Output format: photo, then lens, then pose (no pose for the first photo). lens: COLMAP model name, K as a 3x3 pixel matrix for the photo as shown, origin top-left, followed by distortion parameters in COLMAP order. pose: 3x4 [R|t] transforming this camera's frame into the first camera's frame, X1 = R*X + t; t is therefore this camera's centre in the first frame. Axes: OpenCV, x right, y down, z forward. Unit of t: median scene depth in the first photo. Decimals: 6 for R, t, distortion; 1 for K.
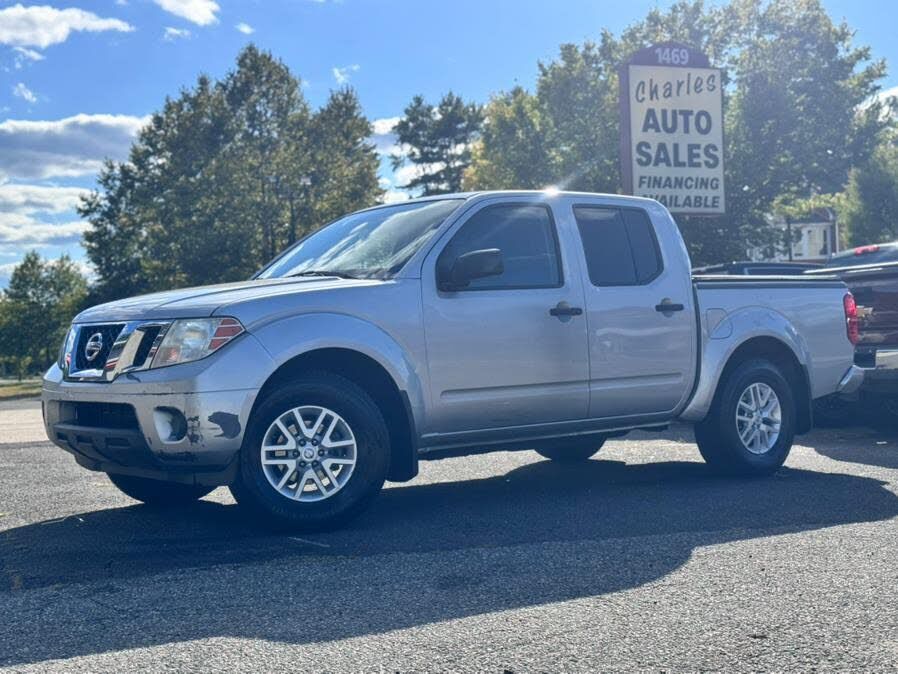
lens RADIAL K [[1351.0, 0, 446.9], [0, 1351.0, 331.9], [0, 0, 1]] dist [0.173760, 0.057096]
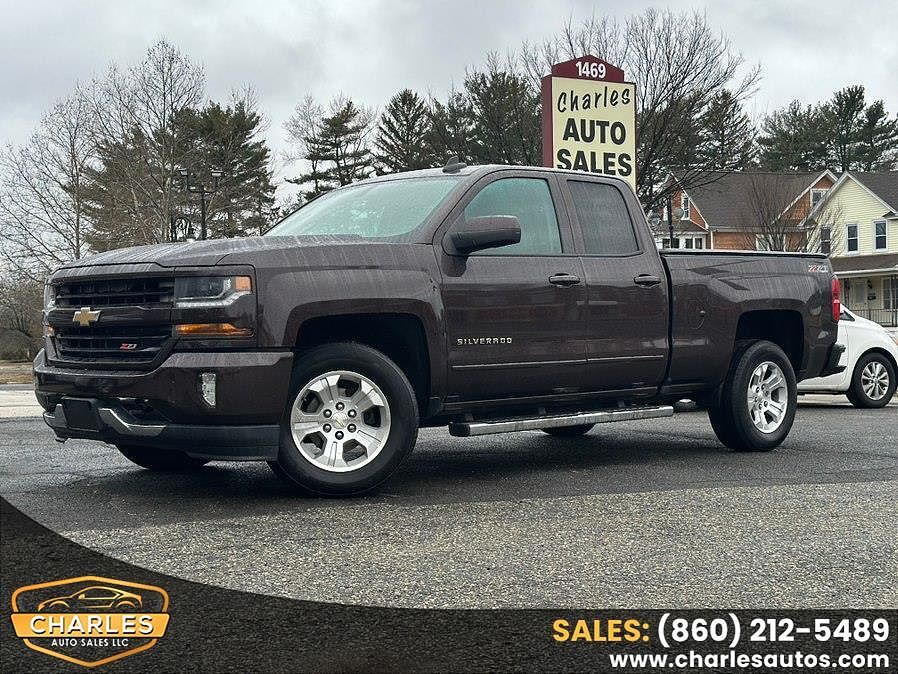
lens RADIAL K [[1356.8, 0, 438.1], [0, 1356.8, 337.9], [0, 0, 1]] dist [0.198561, -0.048814]
pose [[0.994437, 0.018965, 0.103609, -0.061108], [-0.019200, 0.999815, 0.001270, 0.008623], [-0.103566, -0.003253, 0.994617, -0.053497]]
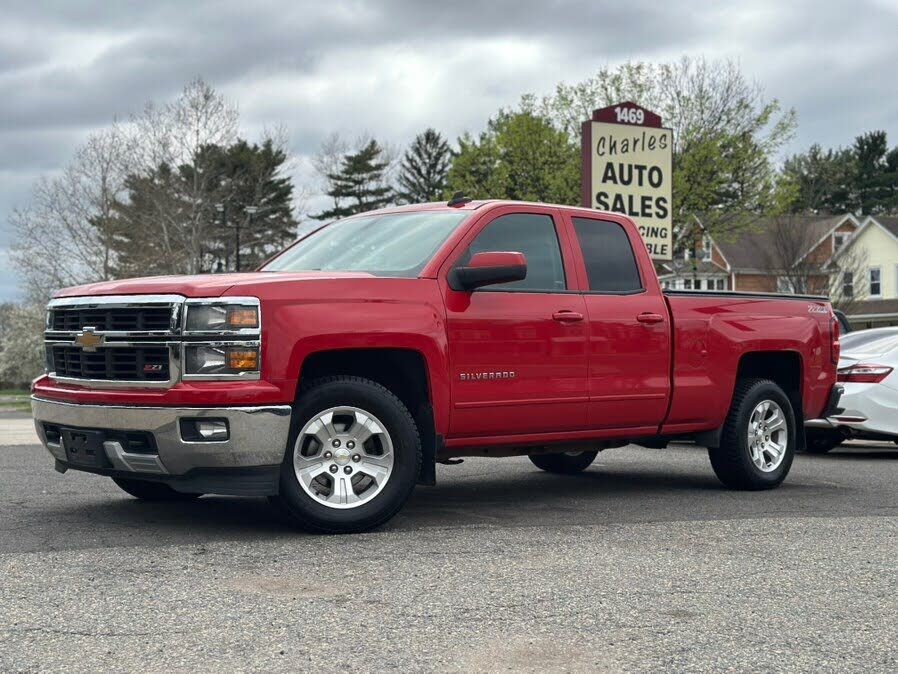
lens RADIAL K [[1365.9, 0, 429.3], [0, 1365.9, 338.5], [0, 0, 1]] dist [0.219254, 0.020218]
pose [[0.994770, 0.037397, 0.095044, -0.093907], [-0.035221, 0.999080, -0.024467, 0.009928], [-0.095872, 0.020991, 0.995172, -0.083495]]
